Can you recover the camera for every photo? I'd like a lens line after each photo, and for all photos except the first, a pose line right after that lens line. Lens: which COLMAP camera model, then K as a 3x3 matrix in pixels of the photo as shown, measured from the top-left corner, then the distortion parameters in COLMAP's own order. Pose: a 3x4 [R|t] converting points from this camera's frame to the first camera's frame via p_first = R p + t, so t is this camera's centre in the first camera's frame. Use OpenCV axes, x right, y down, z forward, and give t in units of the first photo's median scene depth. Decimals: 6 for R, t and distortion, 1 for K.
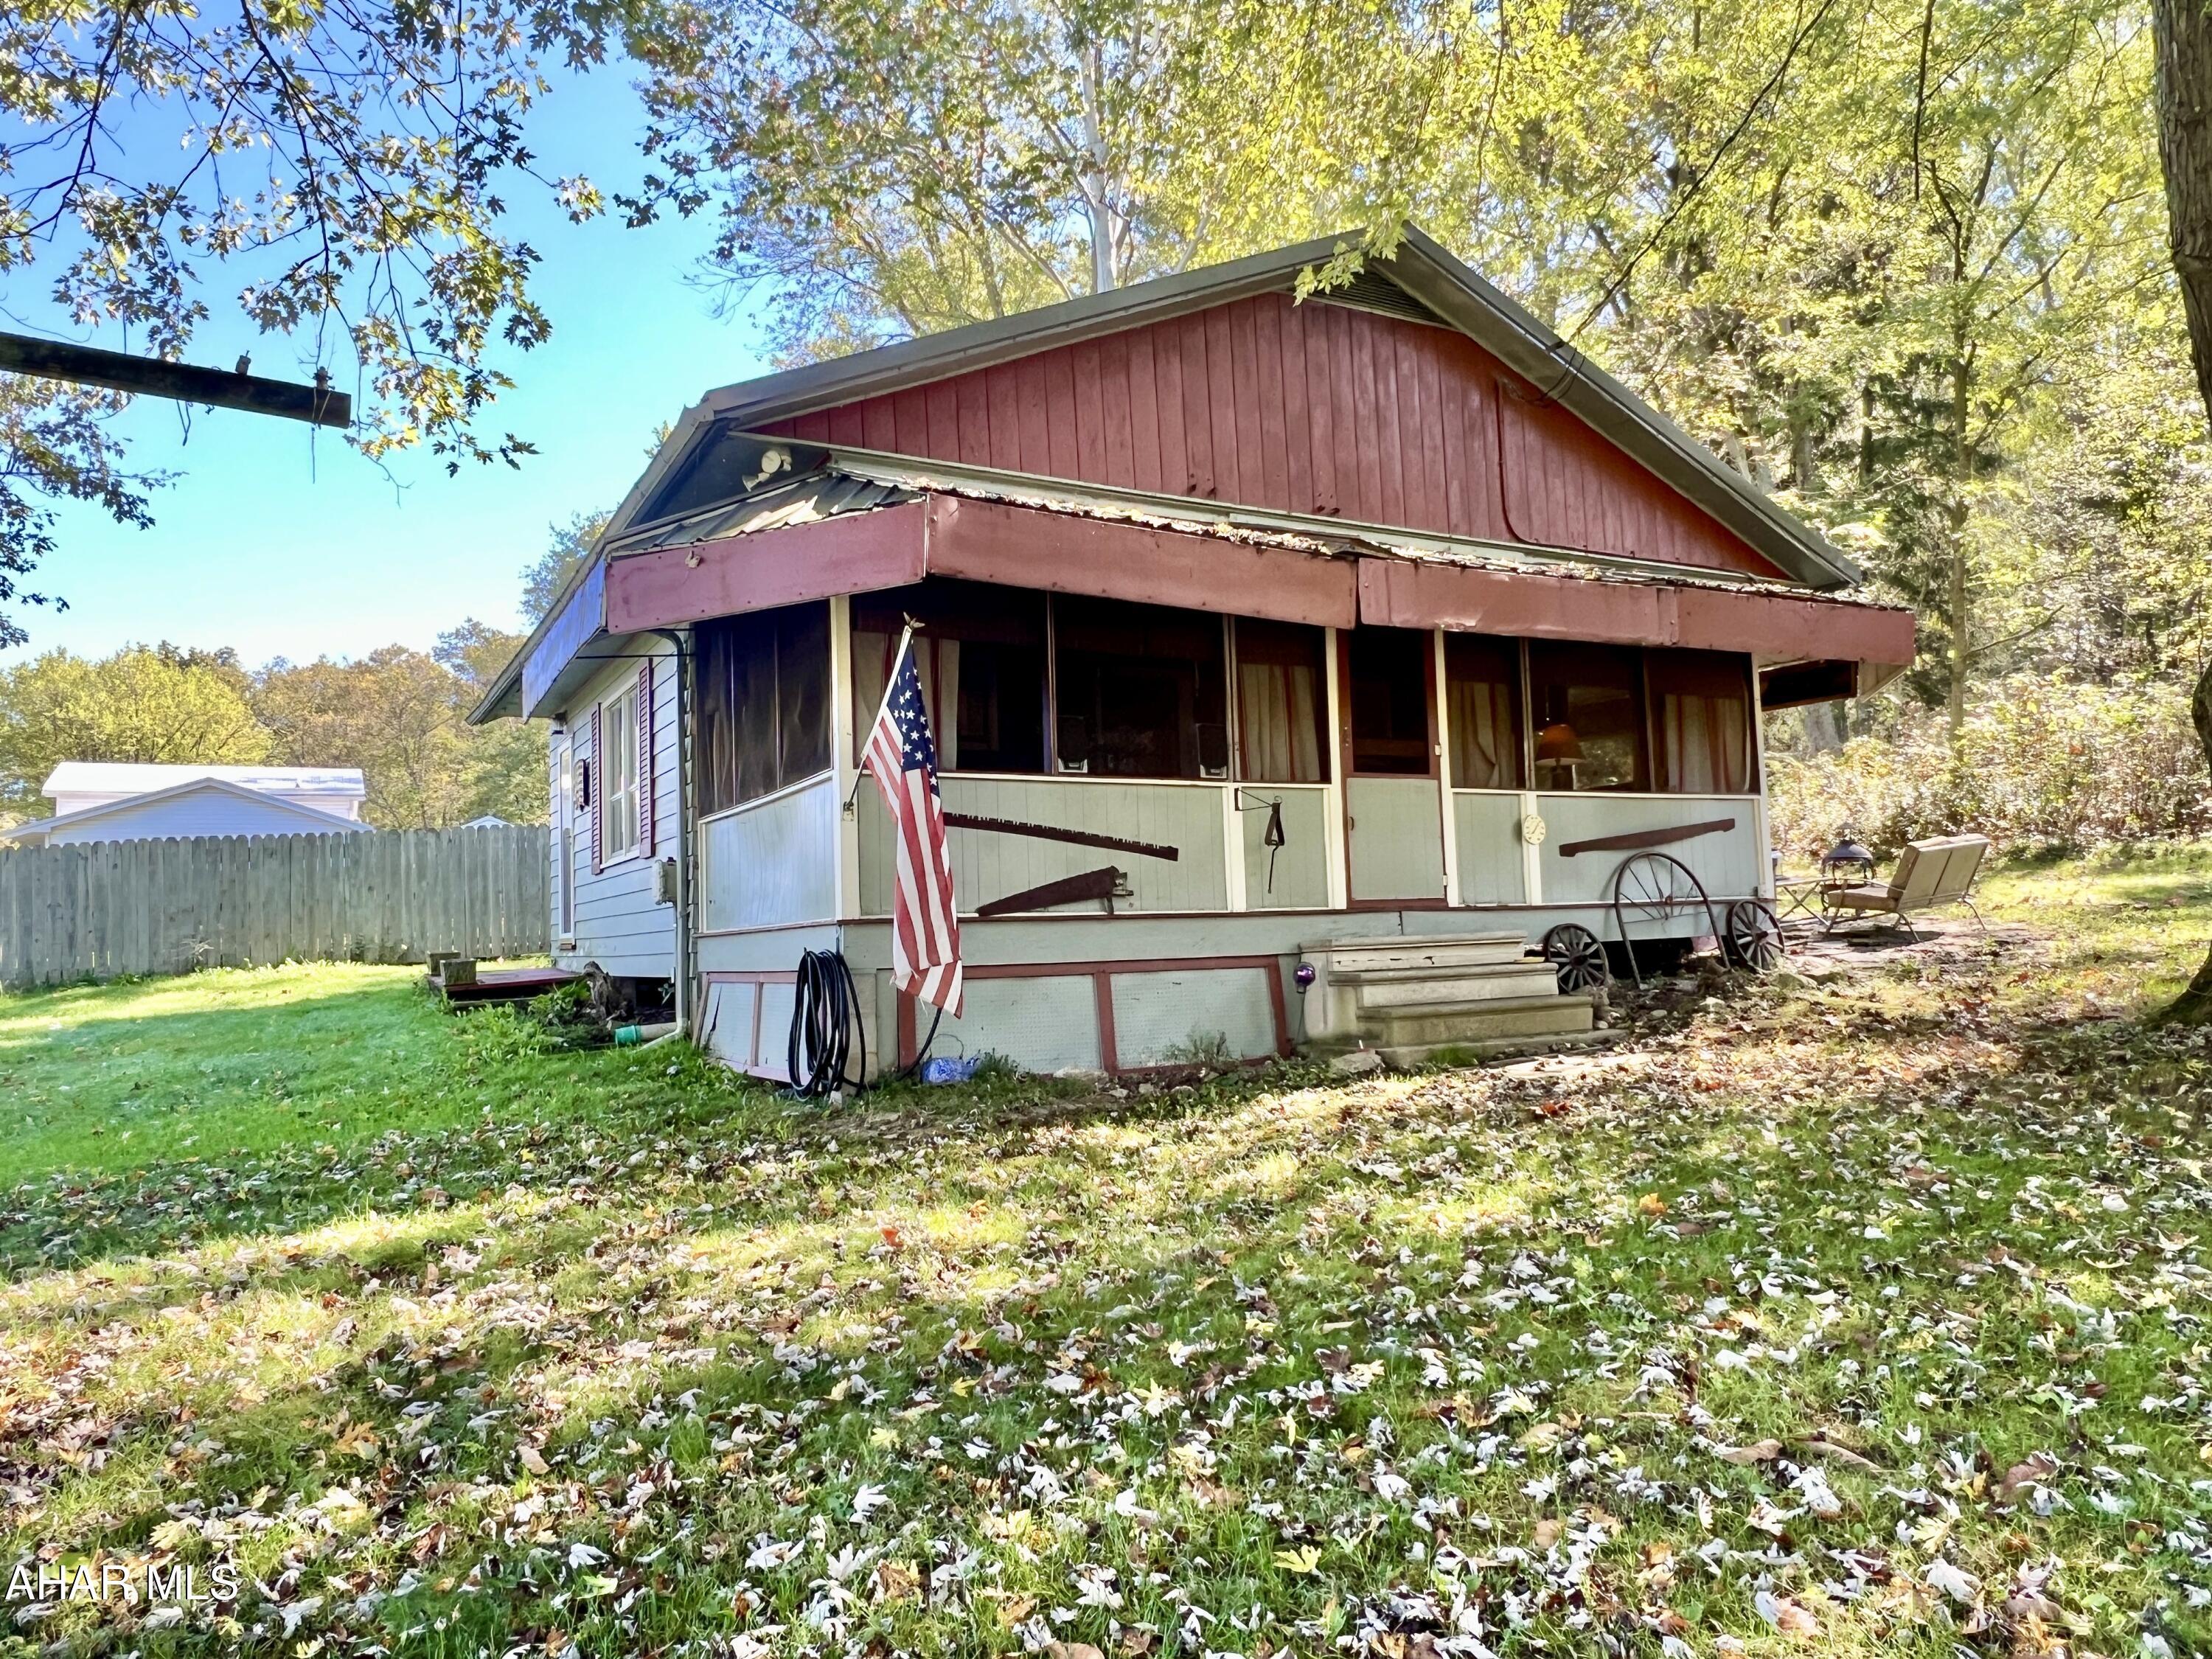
lens RADIAL K [[1483.6, 0, 1095.3], [0, 1483.6, 824.9], [0, 0, 1]] dist [-0.005251, -0.000345]
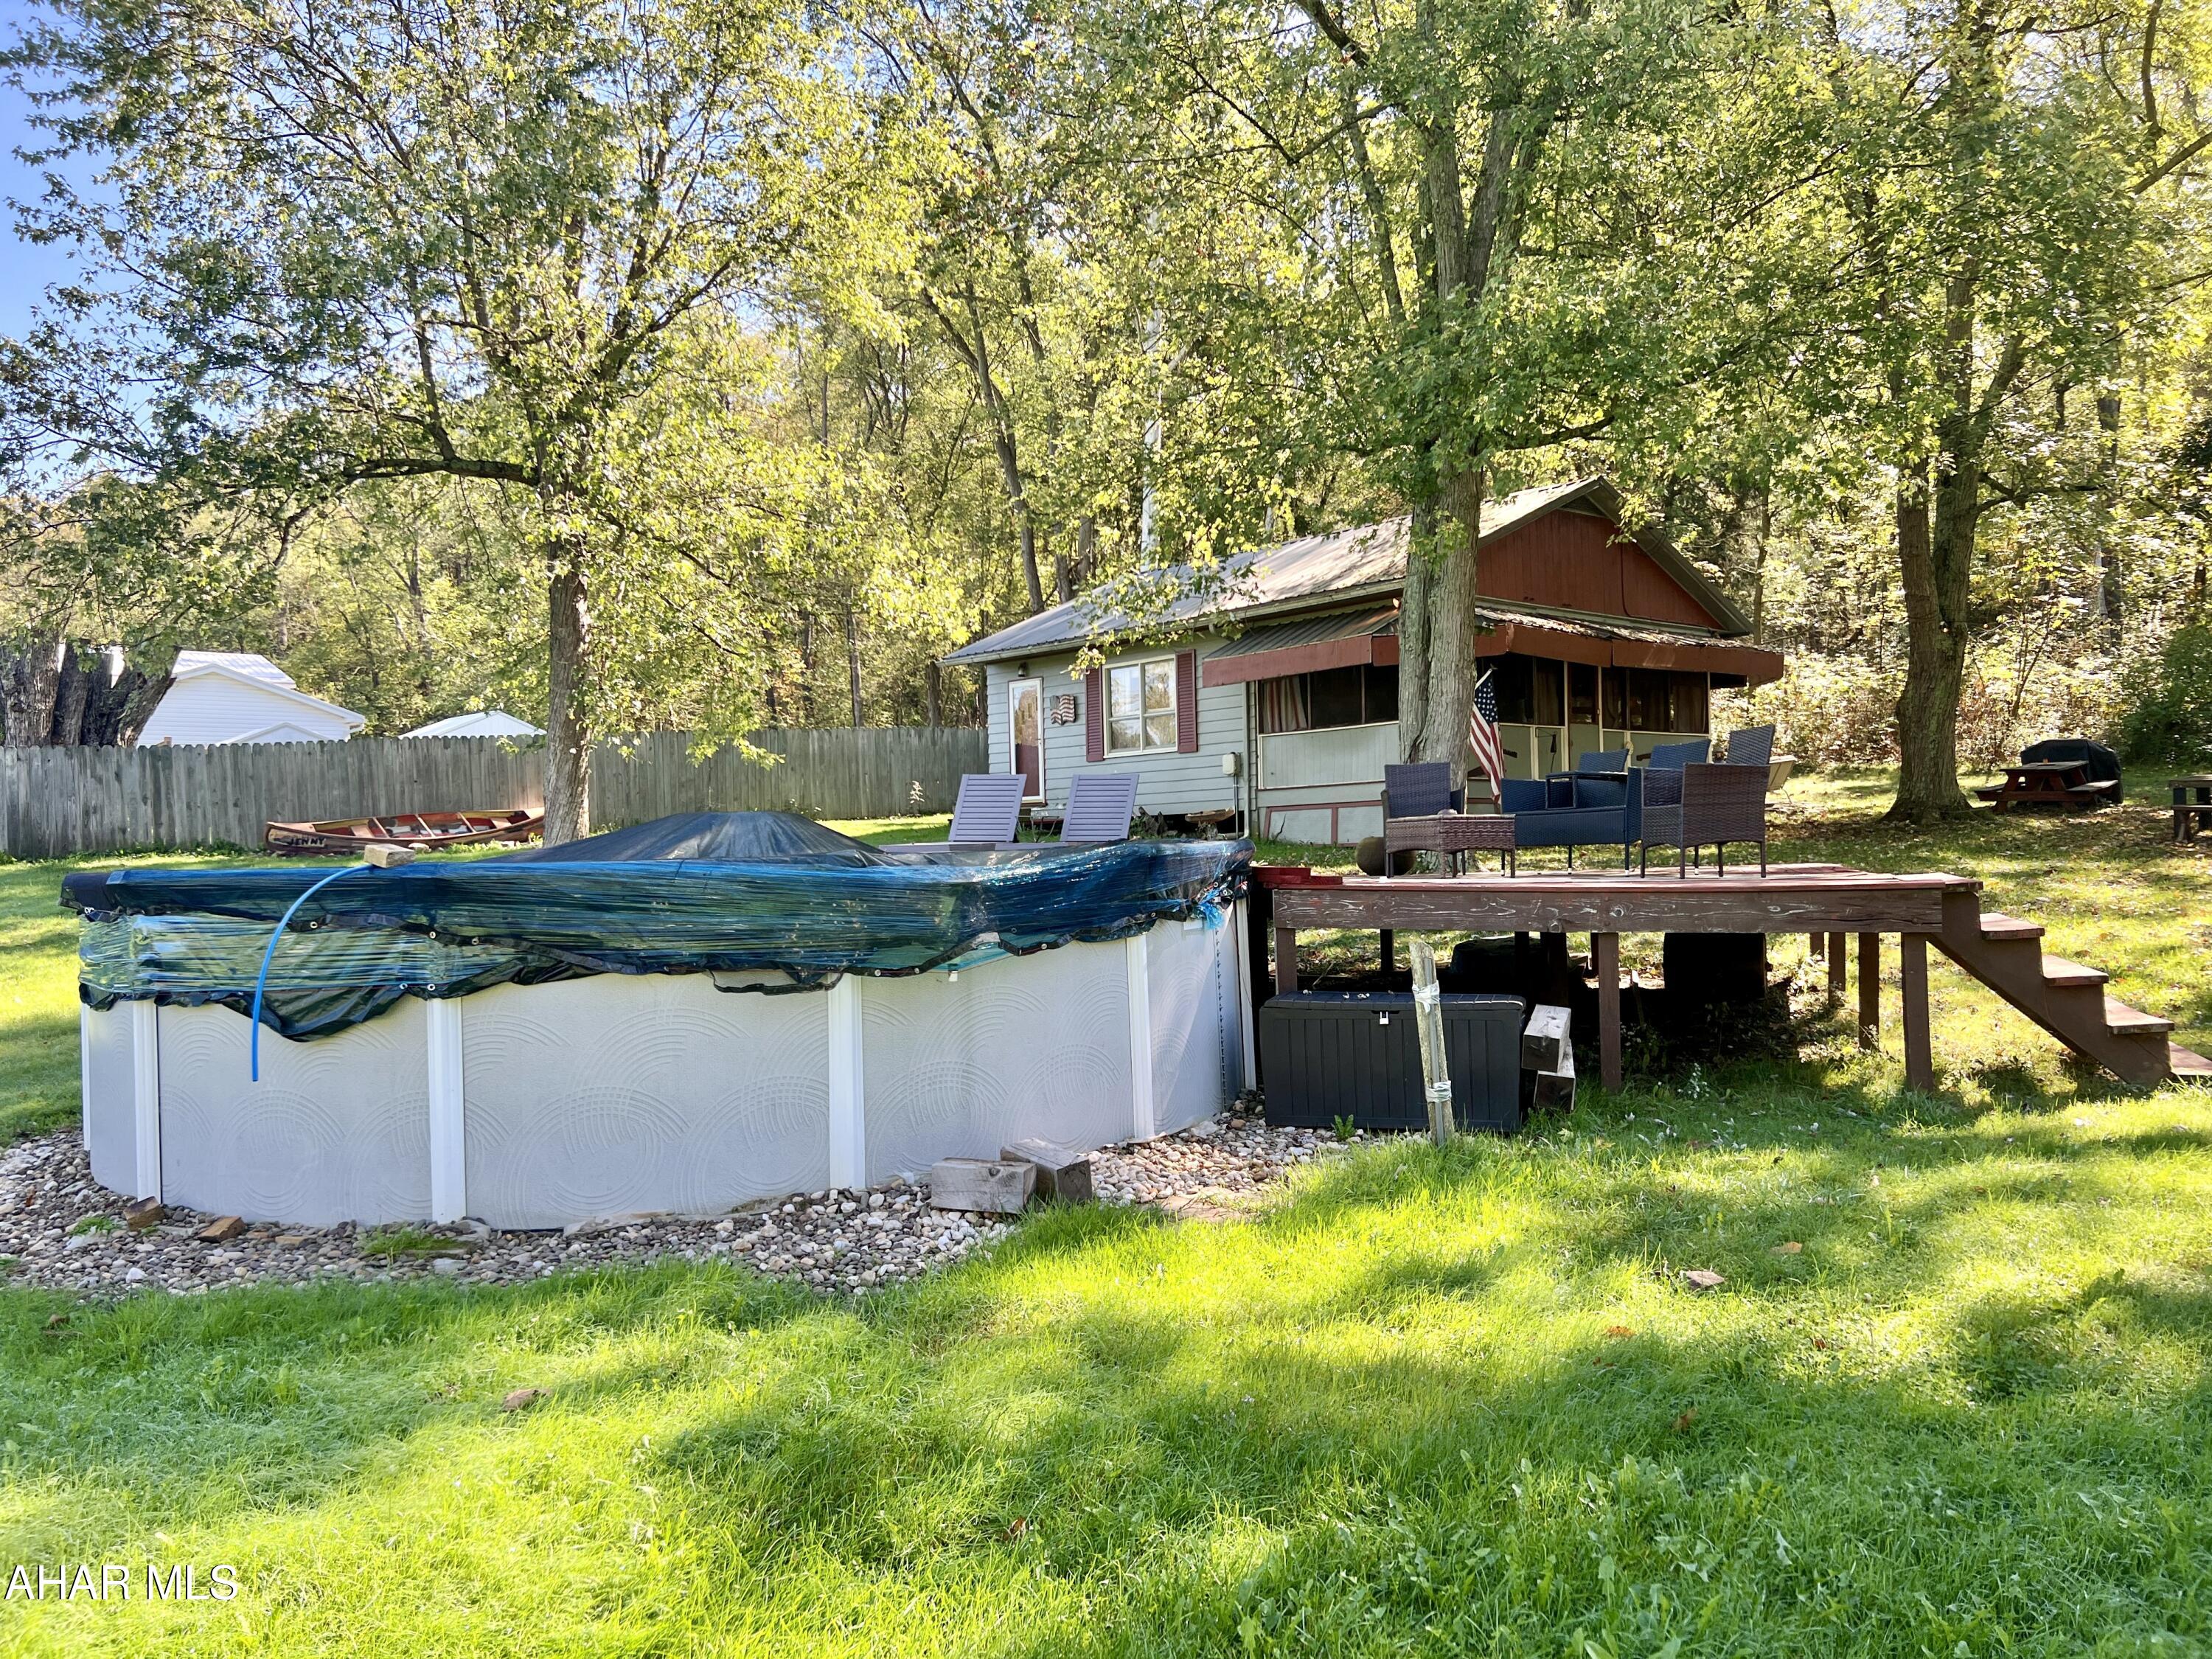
lens RADIAL K [[1716.9, 0, 1103.9], [0, 1716.9, 832.9], [0, 0, 1]] dist [-0.005106, -0.001484]
pose [[0.979586, 0.011726, 0.200683, -1.115207], [-0.023564, 0.998113, 0.056703, 0.004199], [-0.199640, -0.060274, 0.978014, -1.521916]]
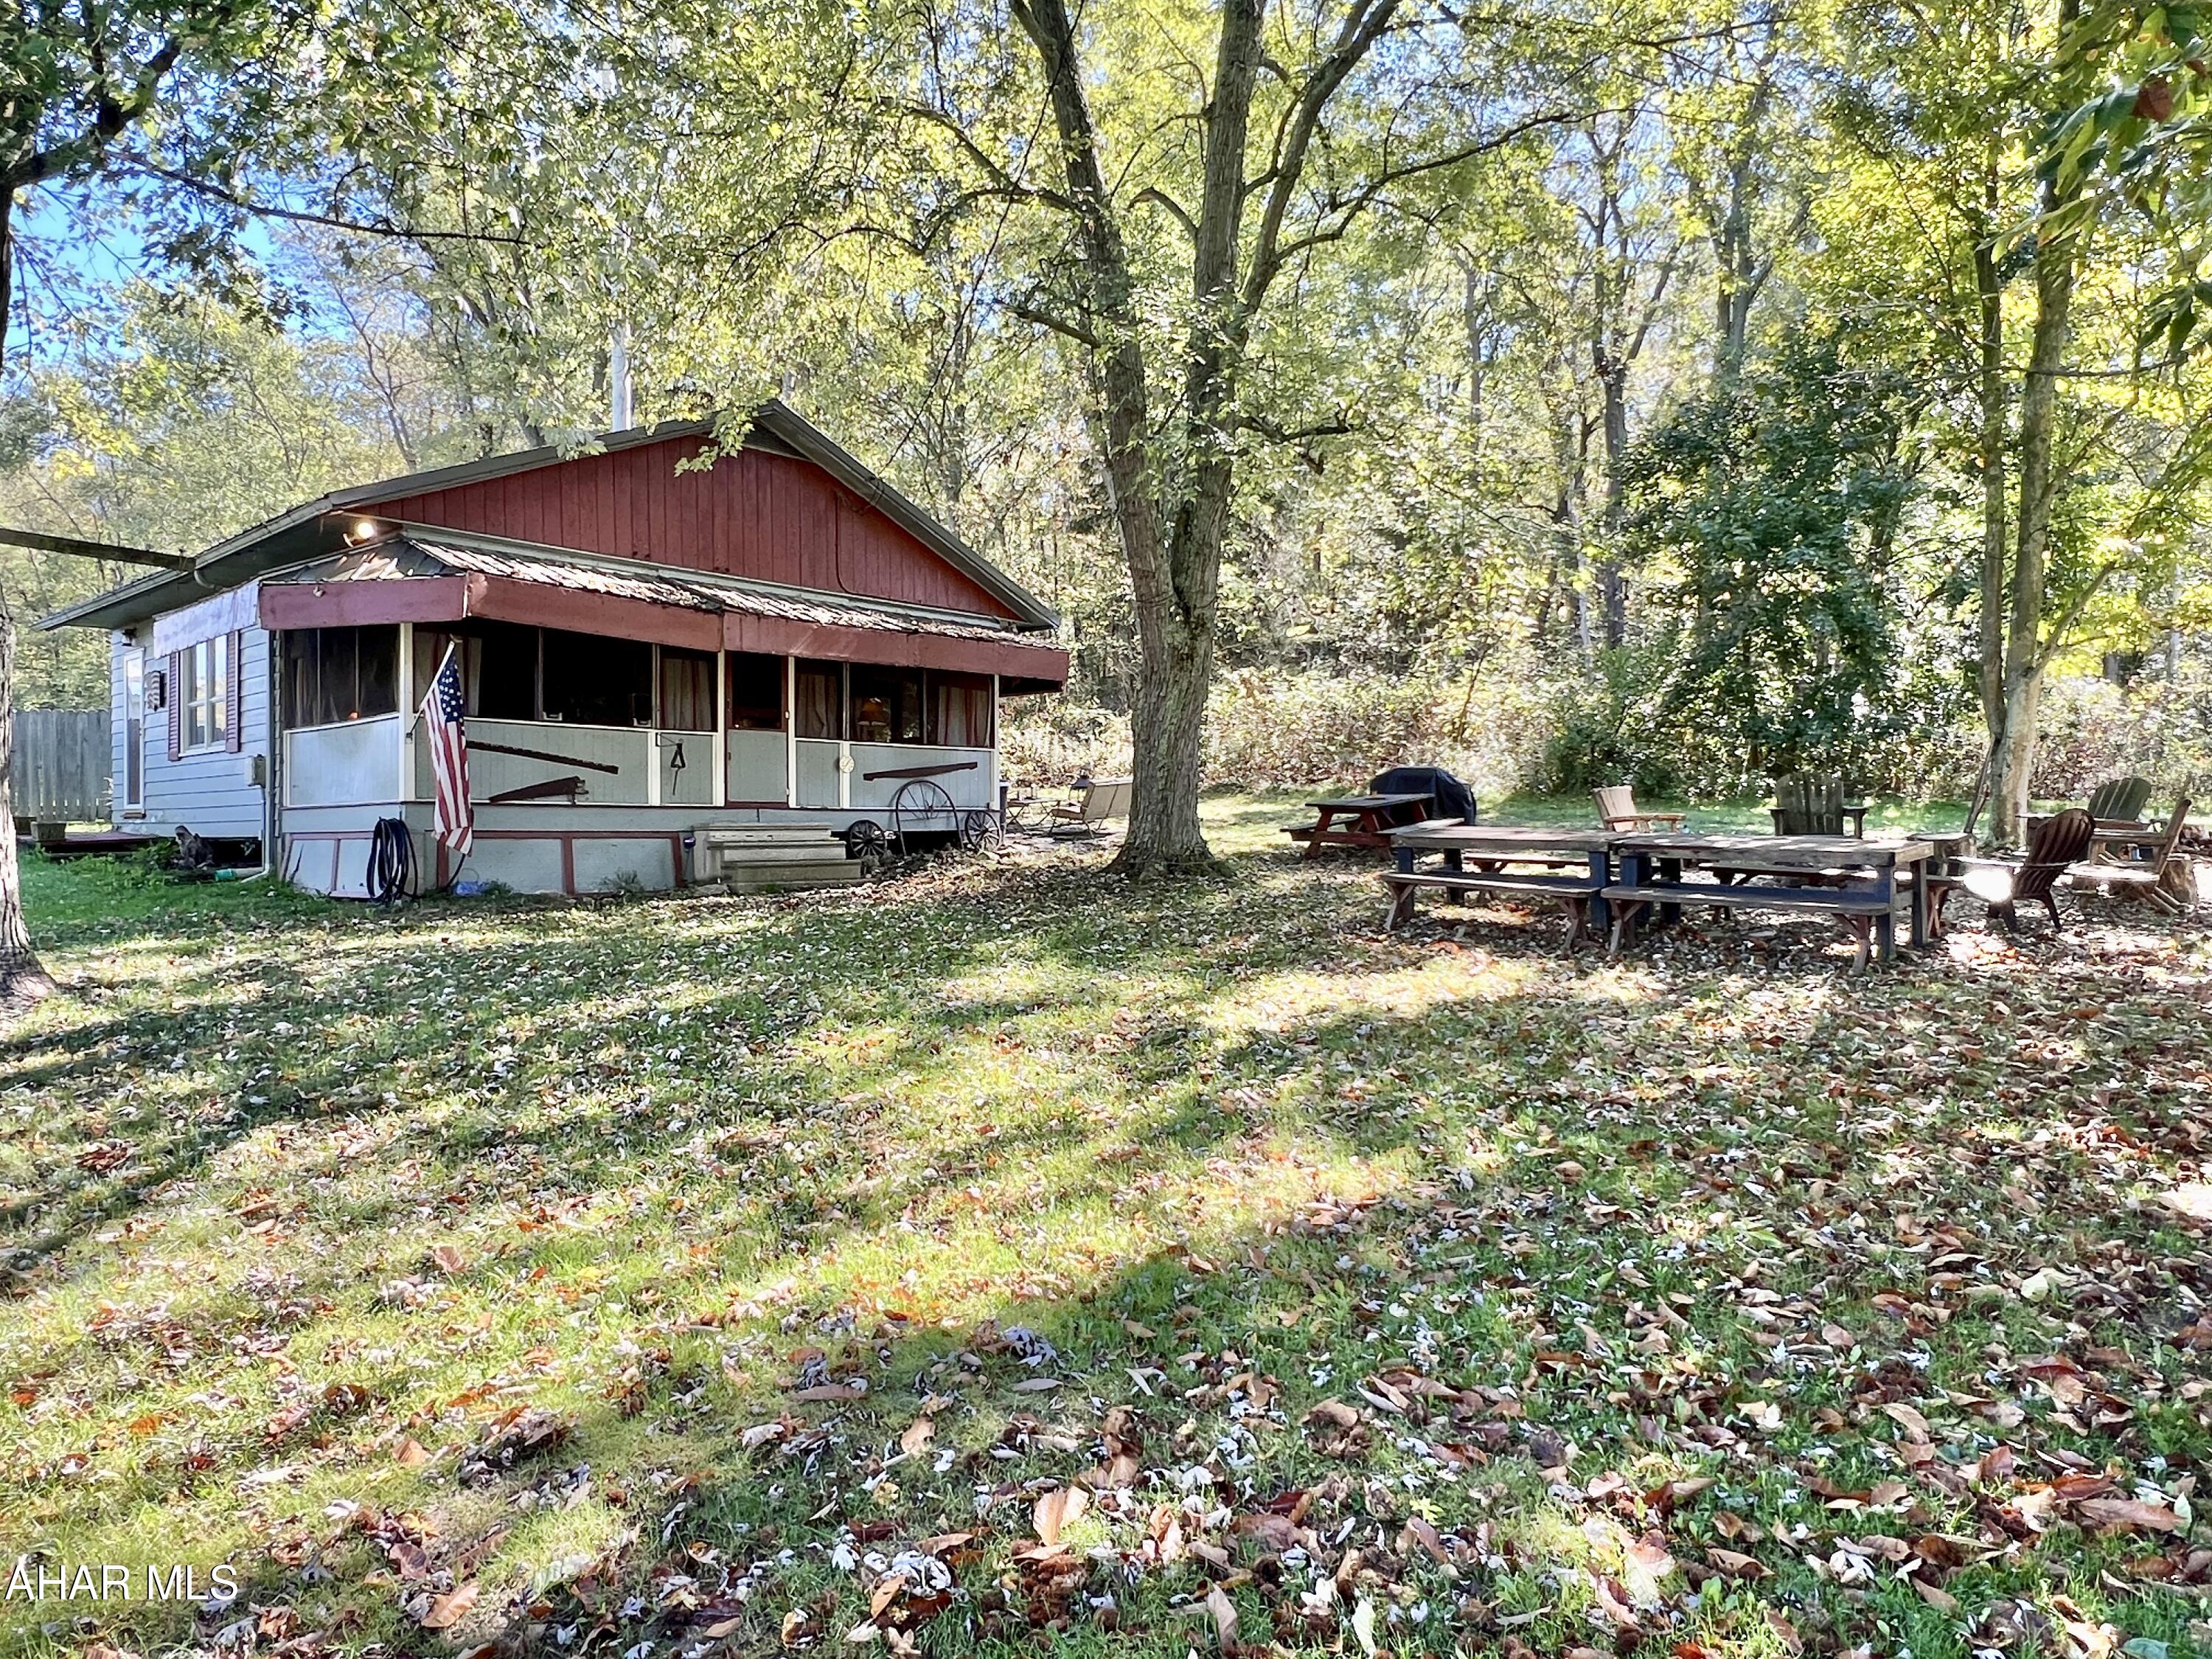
lens RADIAL K [[1389.4, 0, 1106.0], [0, 1389.4, 829.5], [0, 0, 1]] dist [-0.004942, -0.002344]
pose [[0.941235, 0.031305, 0.336297, 0.048142], [-0.054506, 0.996723, 0.059769, -0.037476], [-0.333324, -0.074587, 0.939857, -0.673954]]
